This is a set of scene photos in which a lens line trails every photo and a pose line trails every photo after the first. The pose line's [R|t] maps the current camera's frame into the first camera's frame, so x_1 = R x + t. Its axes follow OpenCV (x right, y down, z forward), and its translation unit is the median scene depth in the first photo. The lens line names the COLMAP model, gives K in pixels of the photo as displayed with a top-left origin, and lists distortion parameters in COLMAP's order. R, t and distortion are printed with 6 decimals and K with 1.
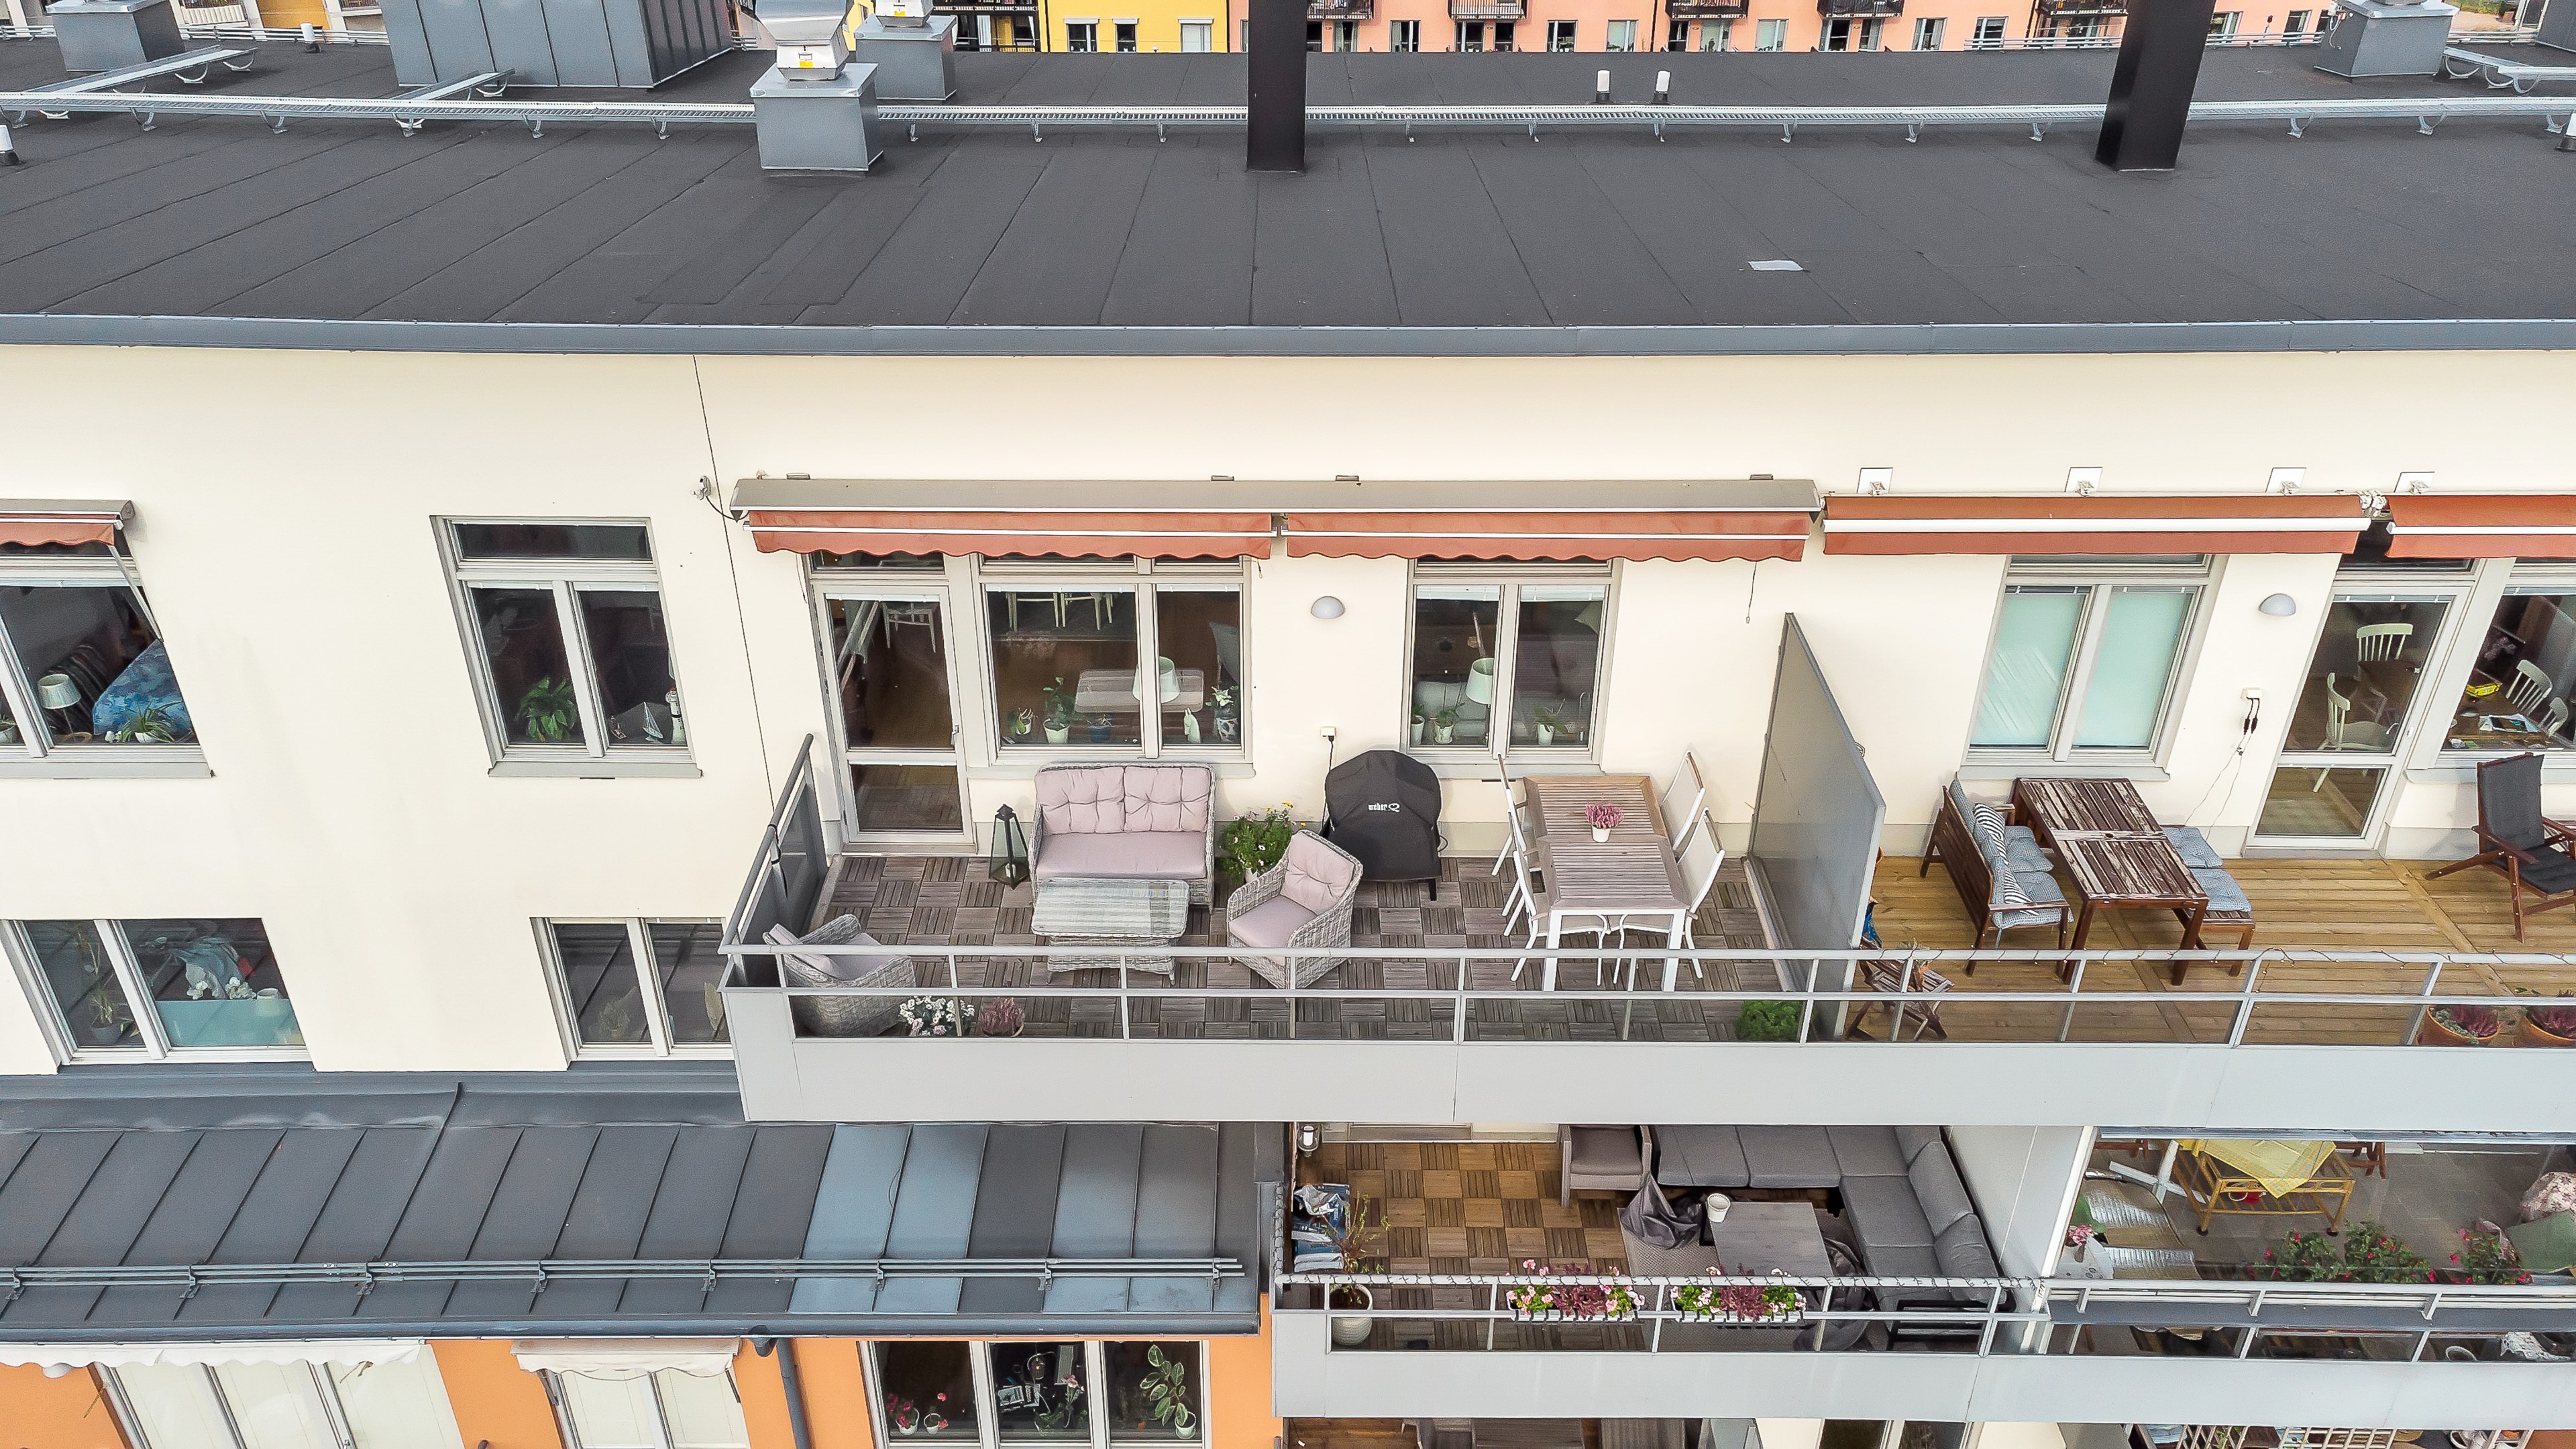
lens RADIAL K [[1921.1, 0, 1288.0], [0, 1921.1, 724.5], [0, 0, 1]] dist [0.002735, 0.084493]
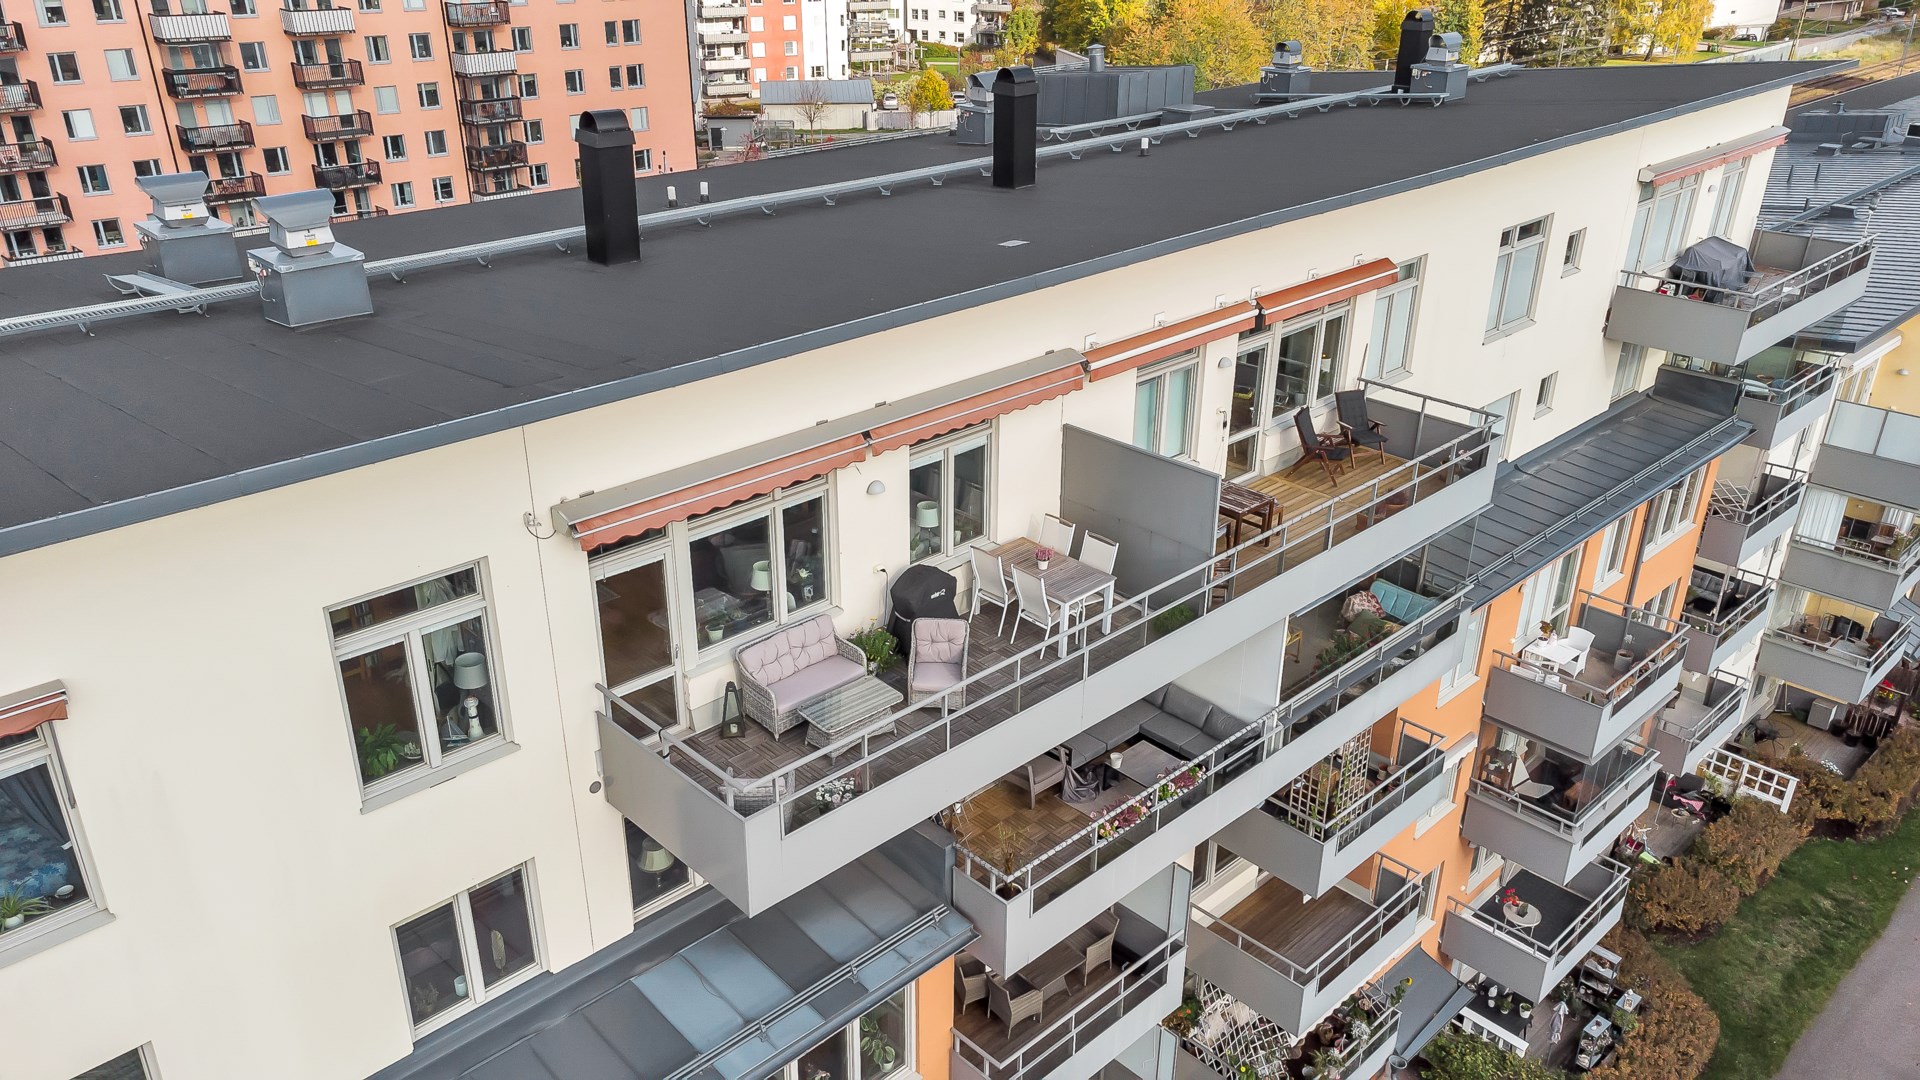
lens RADIAL K [[1431.9, 0, 960.0], [0, 1431.9, 540.0], [0, 0, 1]] dist [0.002735, 0.084493]
pose [[0.715229, -0.291042, 0.635407, -0.702584], [0.357938, 0.933420, 0.024640, -0.023893], [-0.600273, 0.209813, 0.771784, 0.028581]]
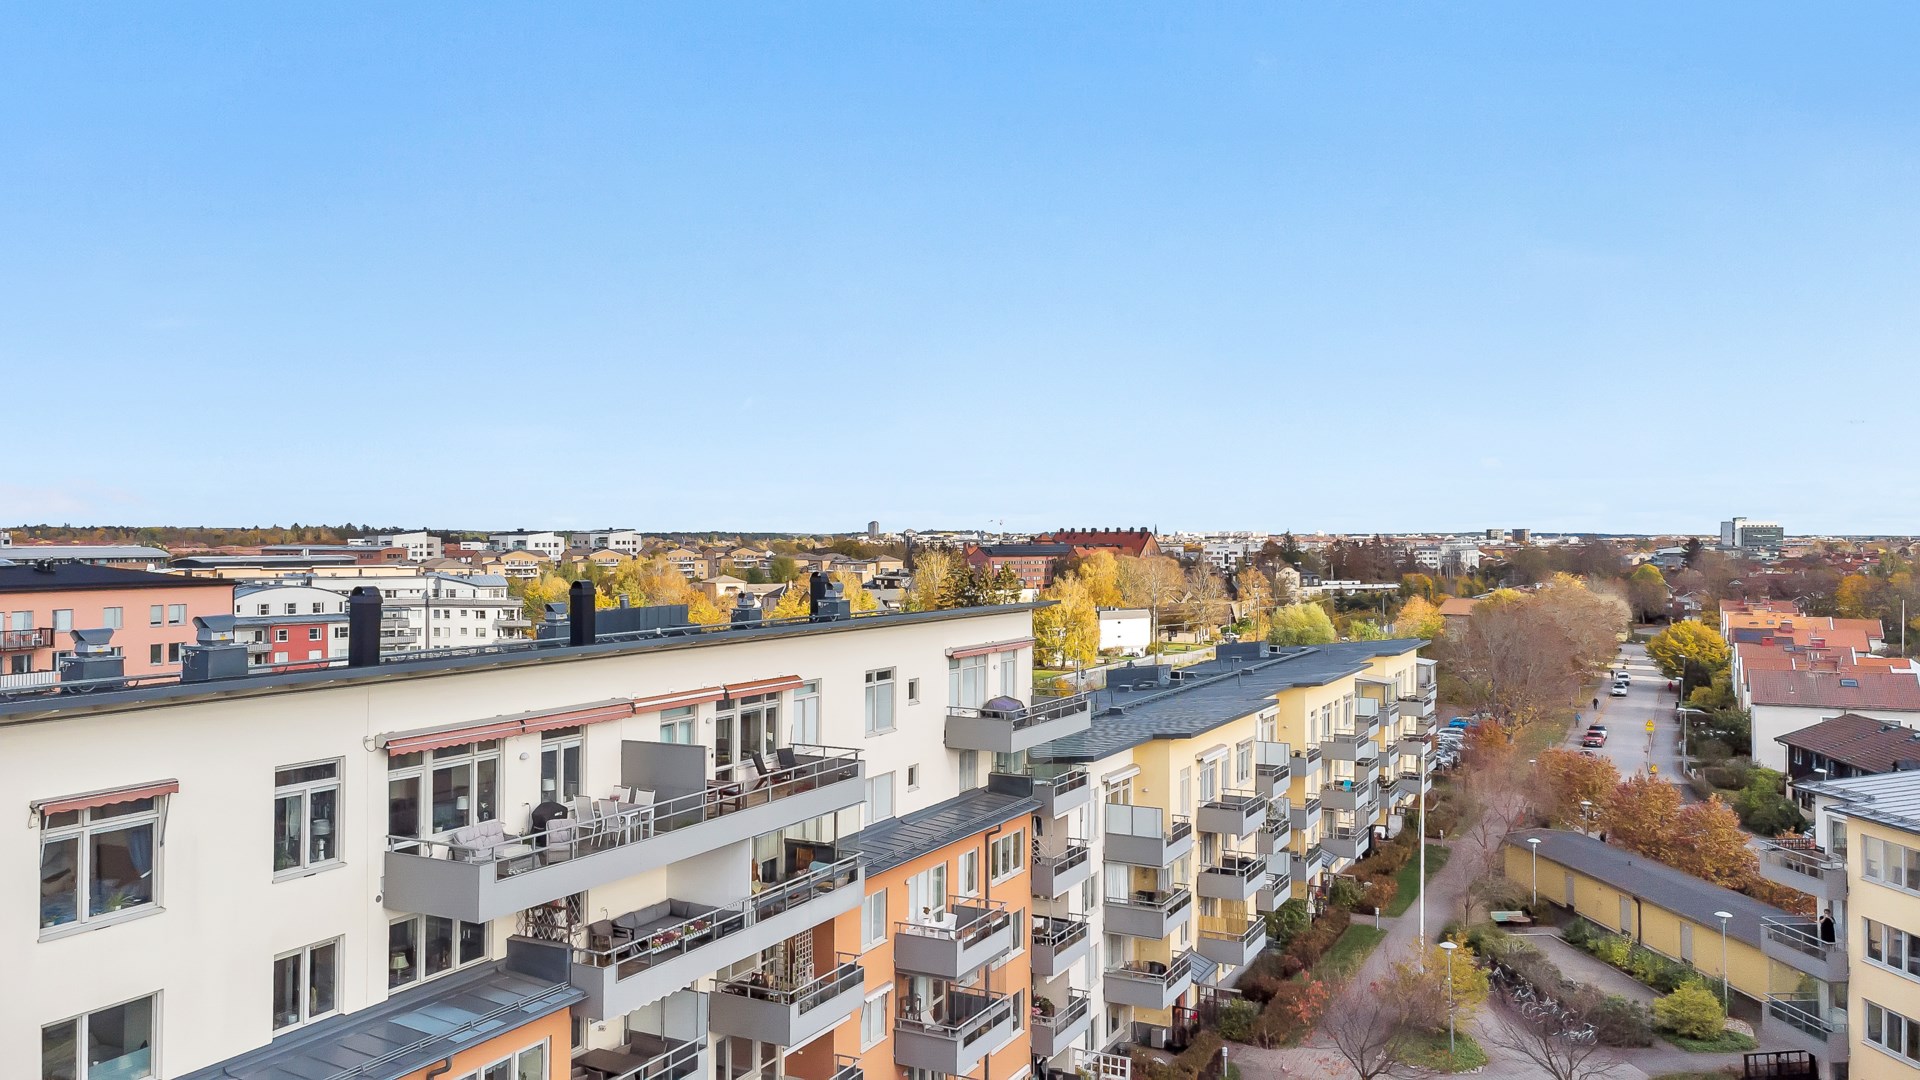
lens RADIAL K [[1427.4, 0, 960.0], [0, 1427.4, 555.2], [0, 0, 1]] dist [0.049782, 0.009539]
pose [[0.448555, -0.006274, 0.893733, -1.732266], [0.462477, 0.857319, -0.226094, 0.508930], [-0.764796, 0.514747, 0.387457, -0.614096]]
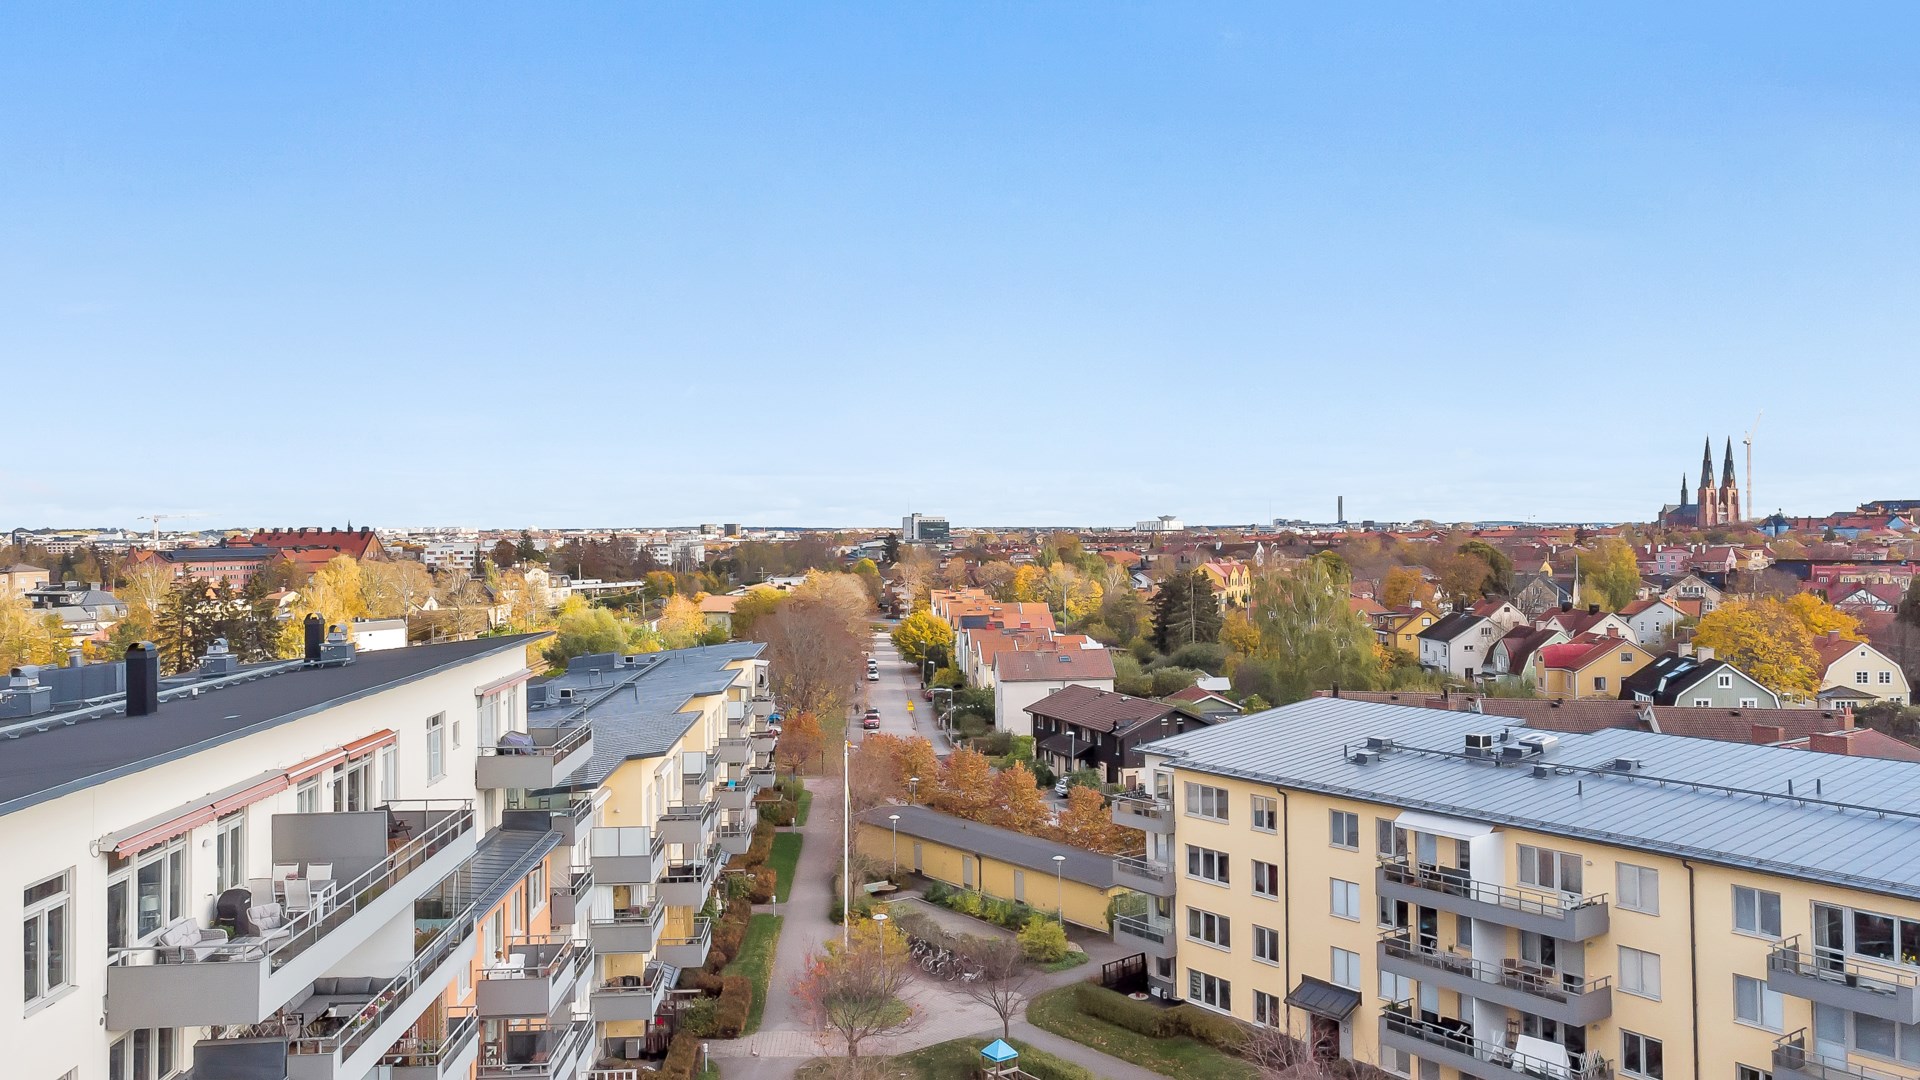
lens RADIAL K [[1466.7, 0, 962.8], [0, 1466.7, 545.5], [0, 0, 1]] dist [0.054120, 0.024541]
pose [[-0.069679, -0.006456, 0.997549, -2.263639], [0.526046, 0.849406, 0.042242, 0.060150], [-0.847597, 0.527700, -0.055790, -0.073799]]
